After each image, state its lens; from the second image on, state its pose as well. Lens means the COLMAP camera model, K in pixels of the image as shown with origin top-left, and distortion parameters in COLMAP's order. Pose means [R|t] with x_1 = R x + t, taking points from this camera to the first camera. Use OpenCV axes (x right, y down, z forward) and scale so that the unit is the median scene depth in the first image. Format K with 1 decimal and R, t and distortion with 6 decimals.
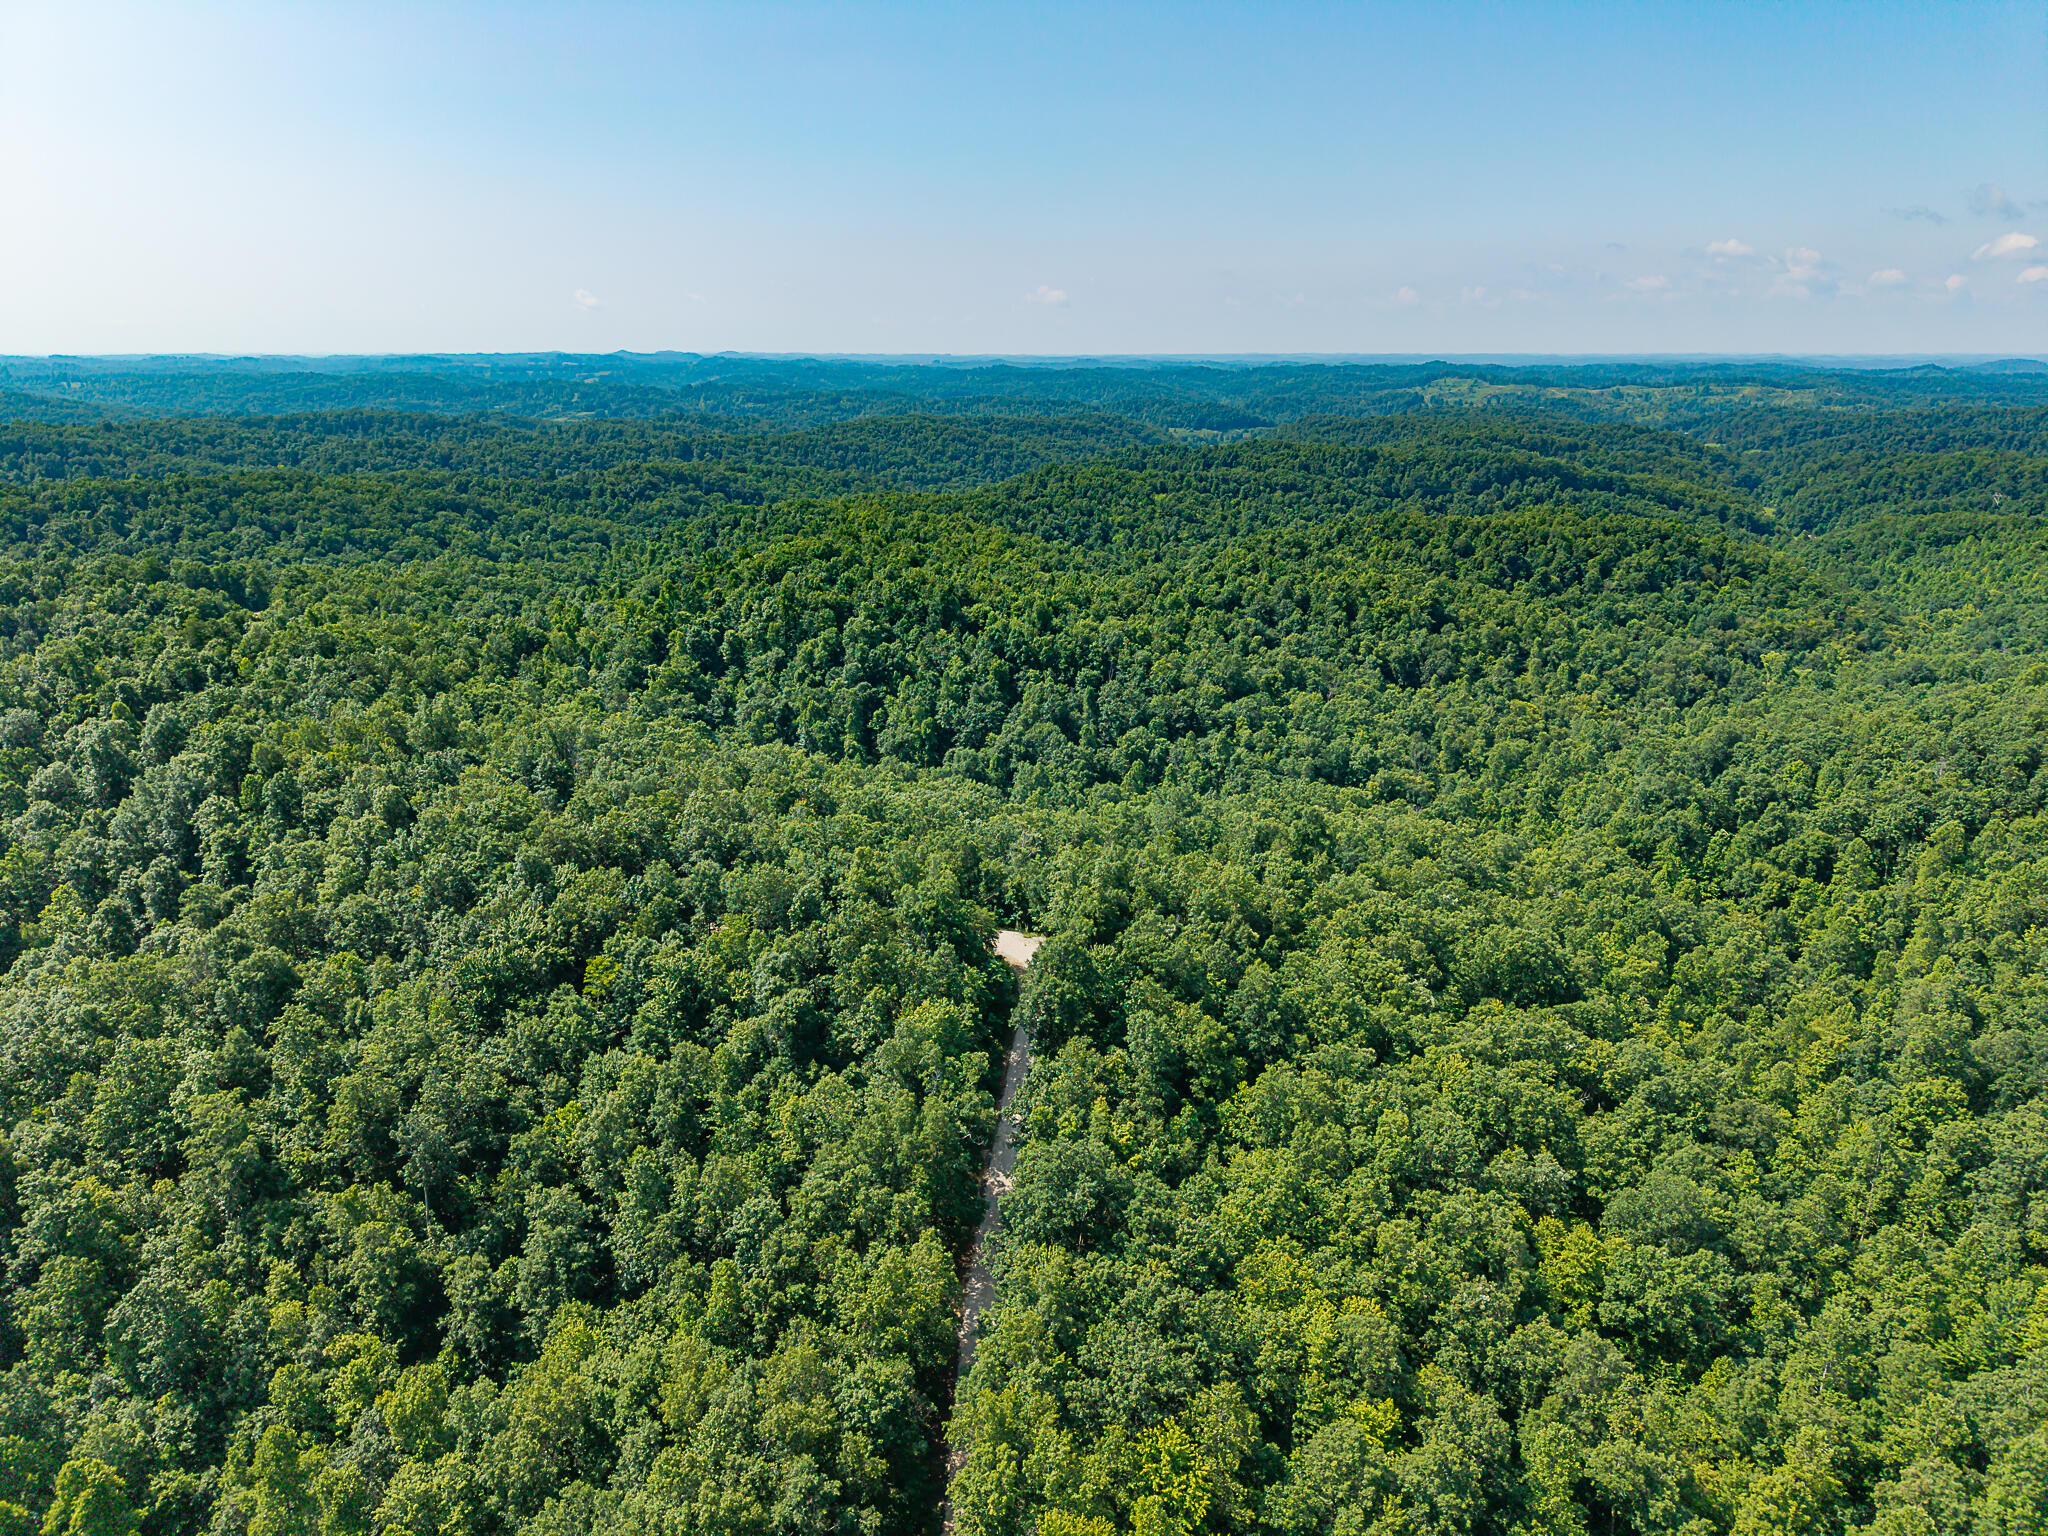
lens RADIAL K [[1414.4, 0, 1020.1], [0, 1414.4, 769.2], [0, 0, 1]] dist [0.032612, -0.009837]
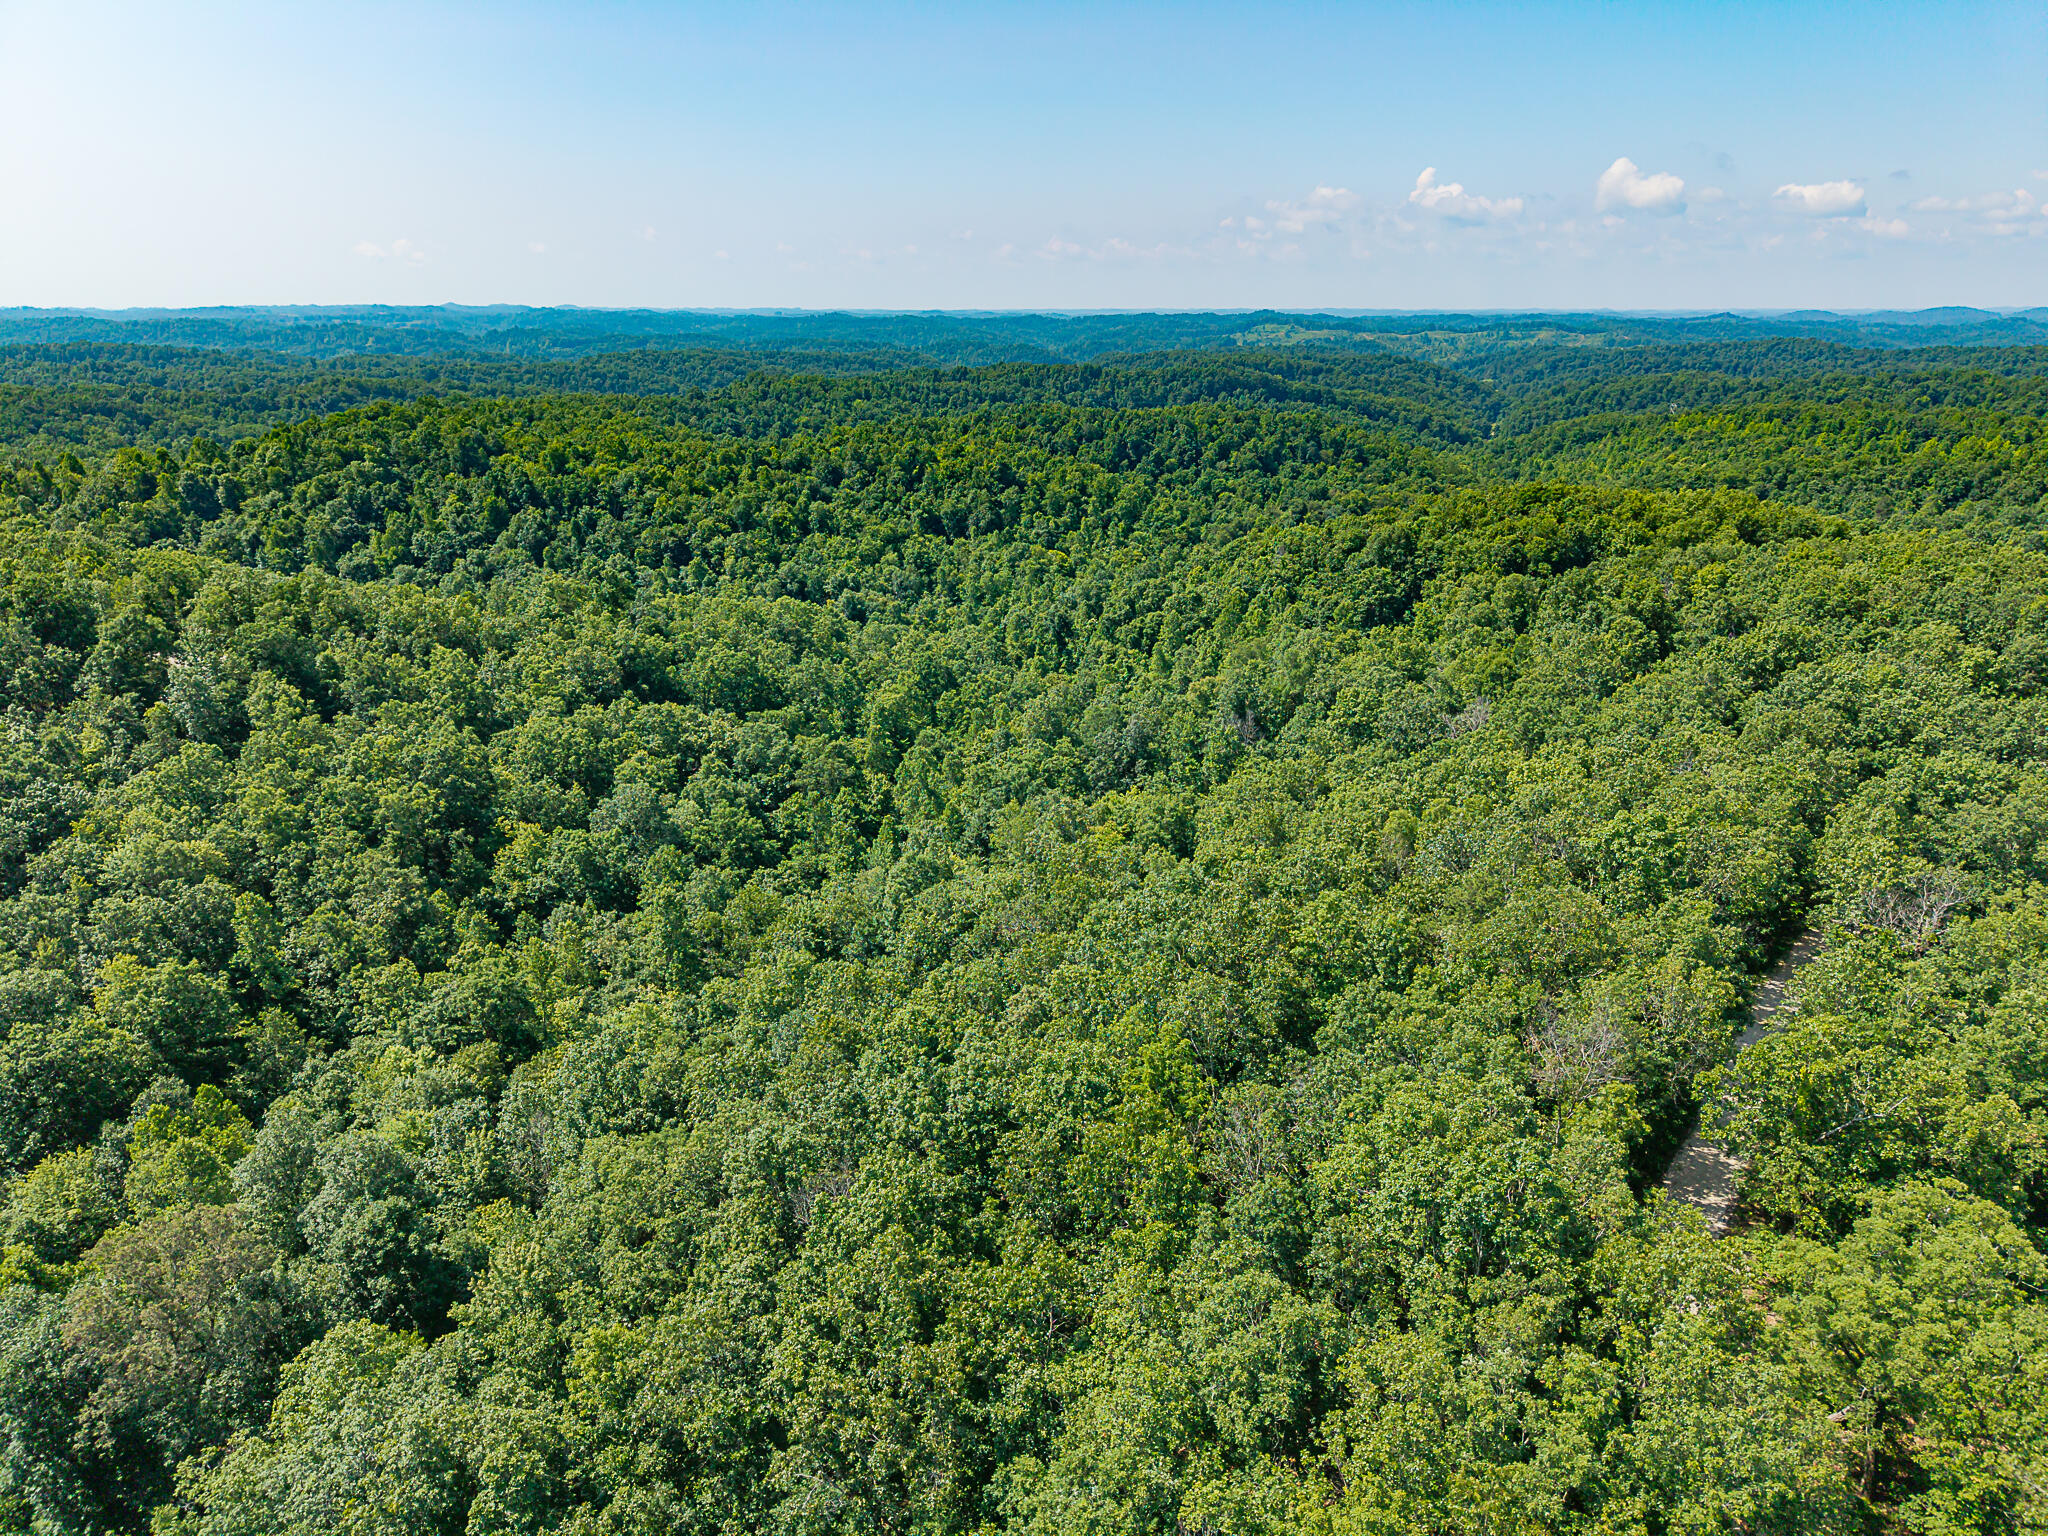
lens RADIAL K [[1414.4, 0, 1022.3], [0, 1414.4, 768.8], [0, 0, 1]] dist [0.032612, -0.009837]
pose [[0.995638, -0.030035, 0.088331, 0.131658], [0.027625, 0.999215, 0.028380, 0.049280], [-0.089114, -0.025816, 0.995687, -0.034005]]
